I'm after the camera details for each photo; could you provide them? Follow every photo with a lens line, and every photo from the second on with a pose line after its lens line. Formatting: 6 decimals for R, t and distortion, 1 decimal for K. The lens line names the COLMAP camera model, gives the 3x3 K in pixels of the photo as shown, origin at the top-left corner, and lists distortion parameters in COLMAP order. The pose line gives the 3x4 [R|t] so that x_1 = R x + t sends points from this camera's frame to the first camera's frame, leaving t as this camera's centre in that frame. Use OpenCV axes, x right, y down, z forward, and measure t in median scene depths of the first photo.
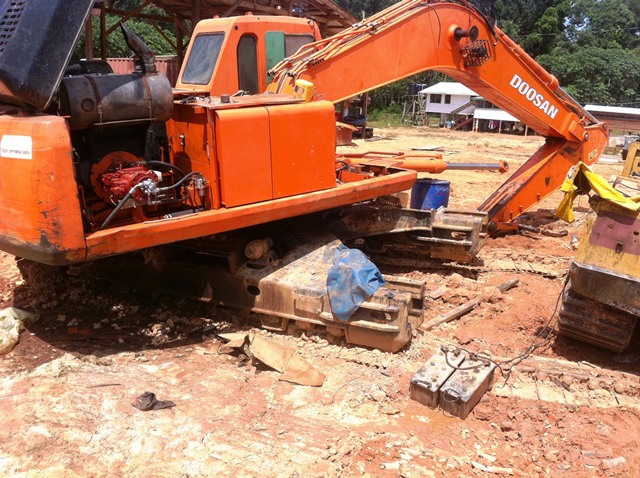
lens RADIAL K [[618.7, 0, 319.6], [0, 618.7, 212.7], [0, 0, 1]] dist [0.077848, -0.263588]
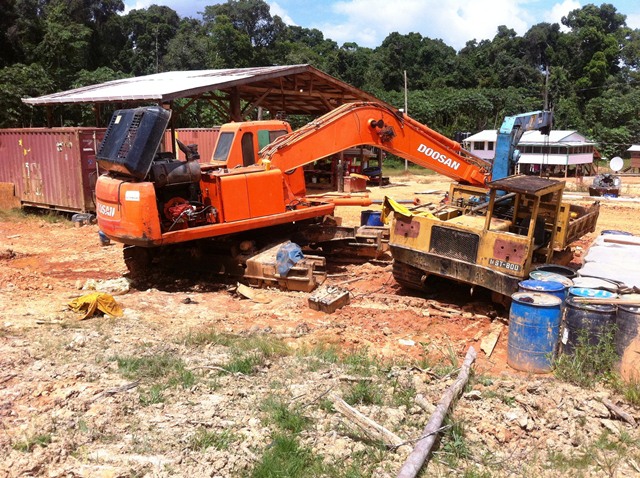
lens RADIAL K [[618.7, 0, 319.6], [0, 618.7, 212.7], [0, 0, 1]] dist [0.077848, -0.263588]
pose [[0.993872, -0.028775, -0.106727, 0.353855], [0.020305, 0.996619, -0.079618, 0.121170], [0.108657, 0.076963, 0.991096, -0.954554]]
